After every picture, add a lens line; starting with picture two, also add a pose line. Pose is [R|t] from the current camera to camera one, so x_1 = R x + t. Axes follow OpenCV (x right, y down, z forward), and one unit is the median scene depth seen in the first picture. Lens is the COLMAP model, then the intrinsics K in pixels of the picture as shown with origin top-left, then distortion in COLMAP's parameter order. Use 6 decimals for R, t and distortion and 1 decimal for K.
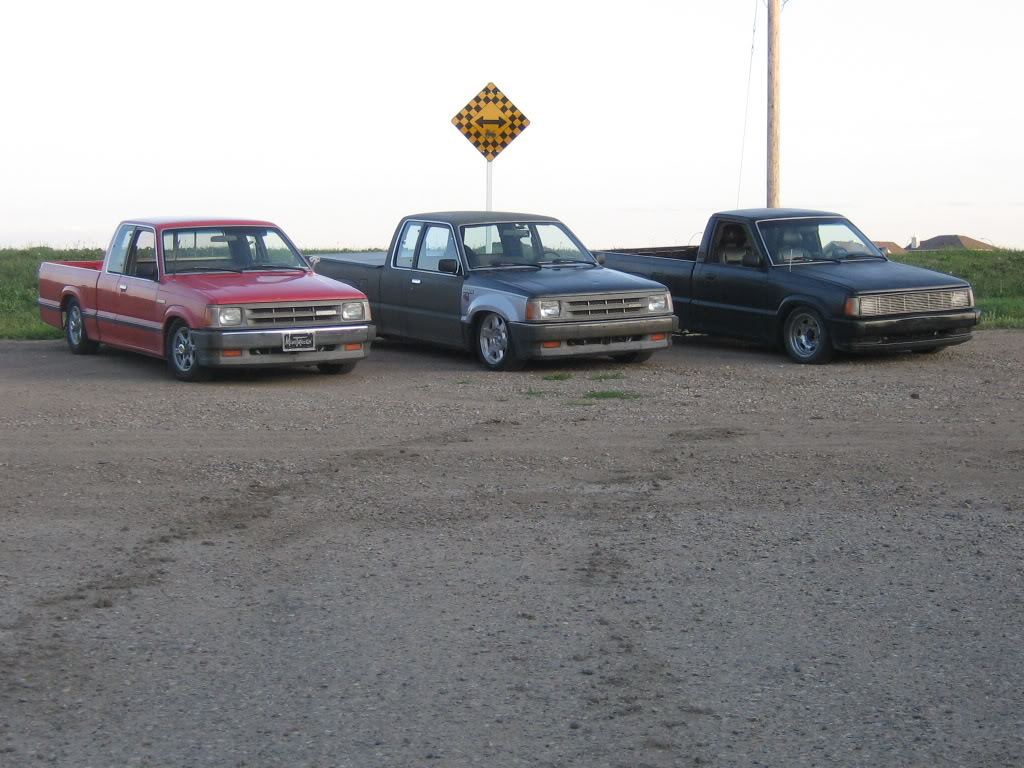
lens RADIAL K [[2217.2, 0, 512.0], [0, 2217.2, 384.0], [0, 0, 1]] dist [-0.015951, 0.144419]
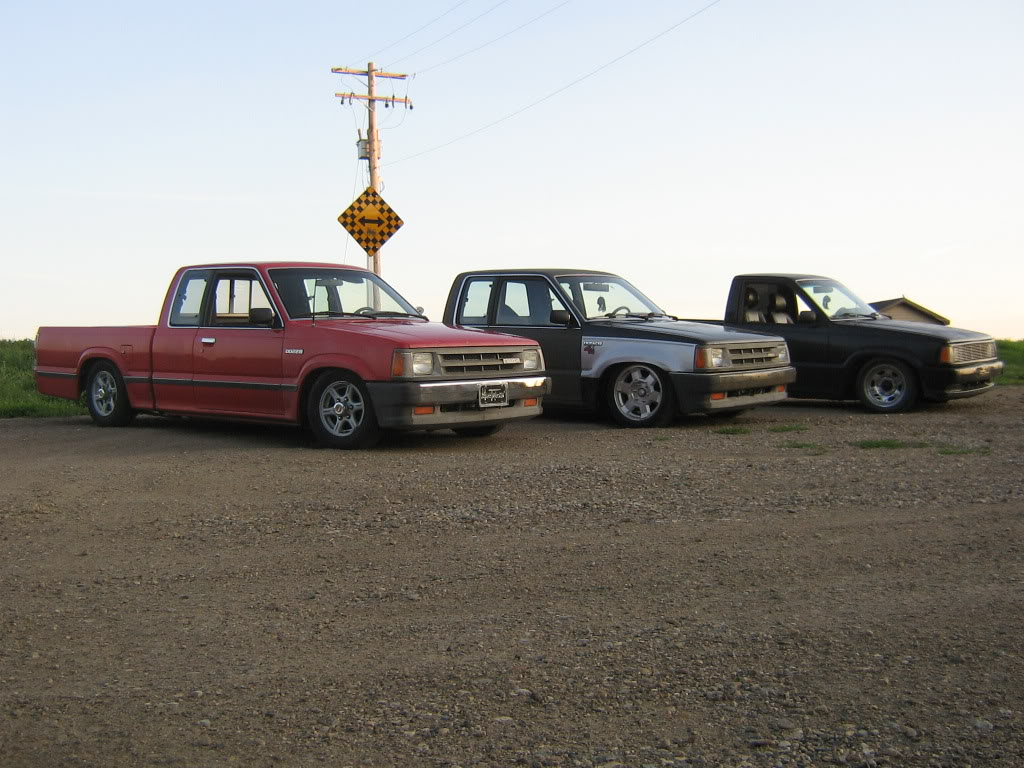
lens RADIAL K [[1259.1, 0, 512.0], [0, 1259.1, 384.0], [0, 0, 1]] dist [-0.106036, 0.052745]
pose [[0.932852, -0.015562, 0.359925, -0.225204], [0.037094, 0.997906, -0.052994, 0.001475], [-0.358346, 0.062787, 0.931475, 0.495399]]
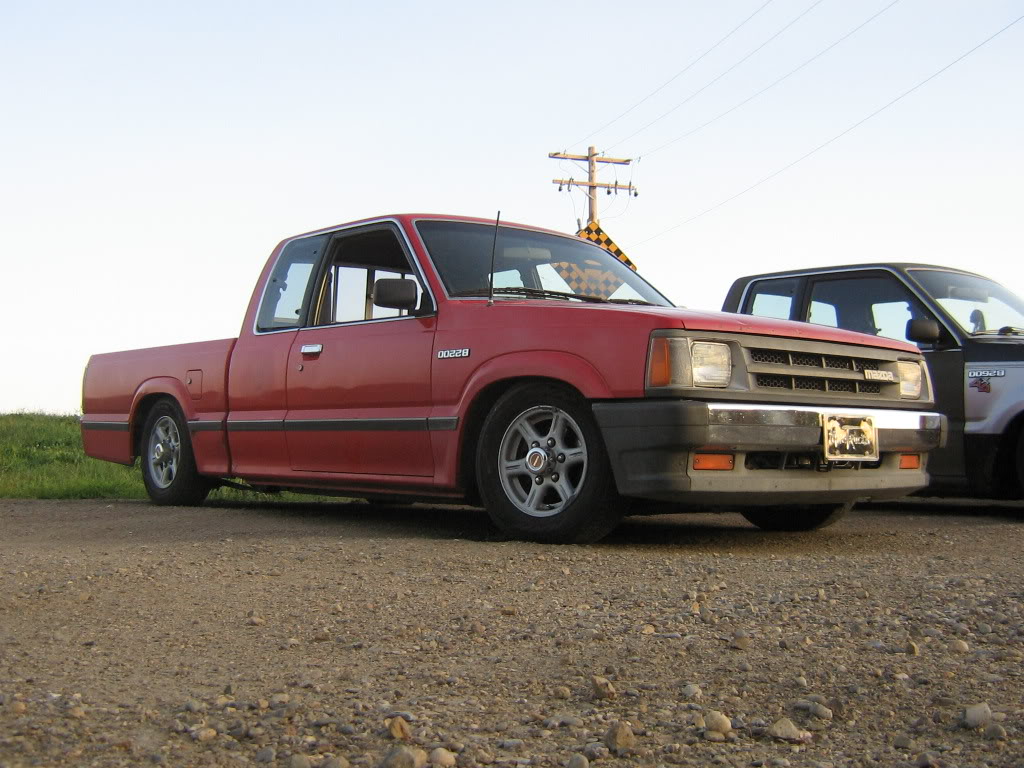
lens RADIAL K [[1259.1, 0, 512.0], [0, 1259.1, 384.0], [0, 0, 1]] dist [-0.106036, 0.052745]
pose [[0.980577, 0.022670, 0.194822, -0.175239], [0.008303, 0.987609, -0.156712, 0.005247], [-0.195961, 0.155286, 0.968238, 0.695684]]
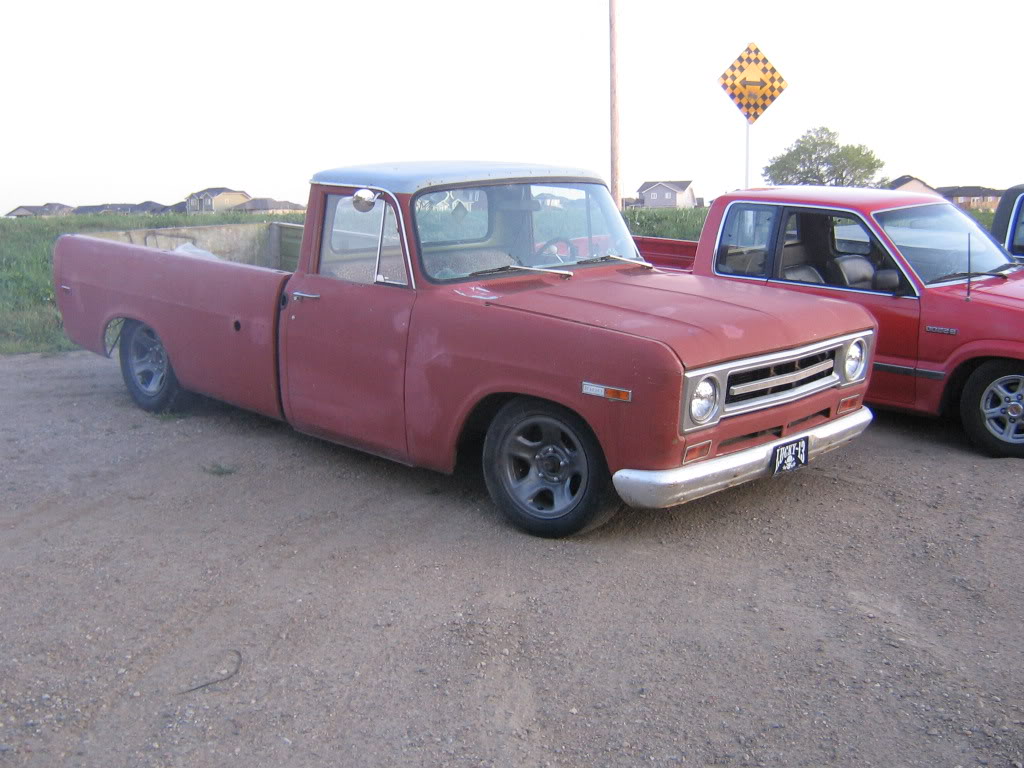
lens RADIAL K [[1259.1, 0, 512.0], [0, 1259.1, 384.0], [0, 0, 1]] dist [-0.106036, 0.052745]
pose [[0.967491, -0.042002, 0.249393, -0.330393], [0.018670, 0.995284, 0.095195, -0.052108], [-0.252215, -0.087444, 0.963712, 0.625776]]
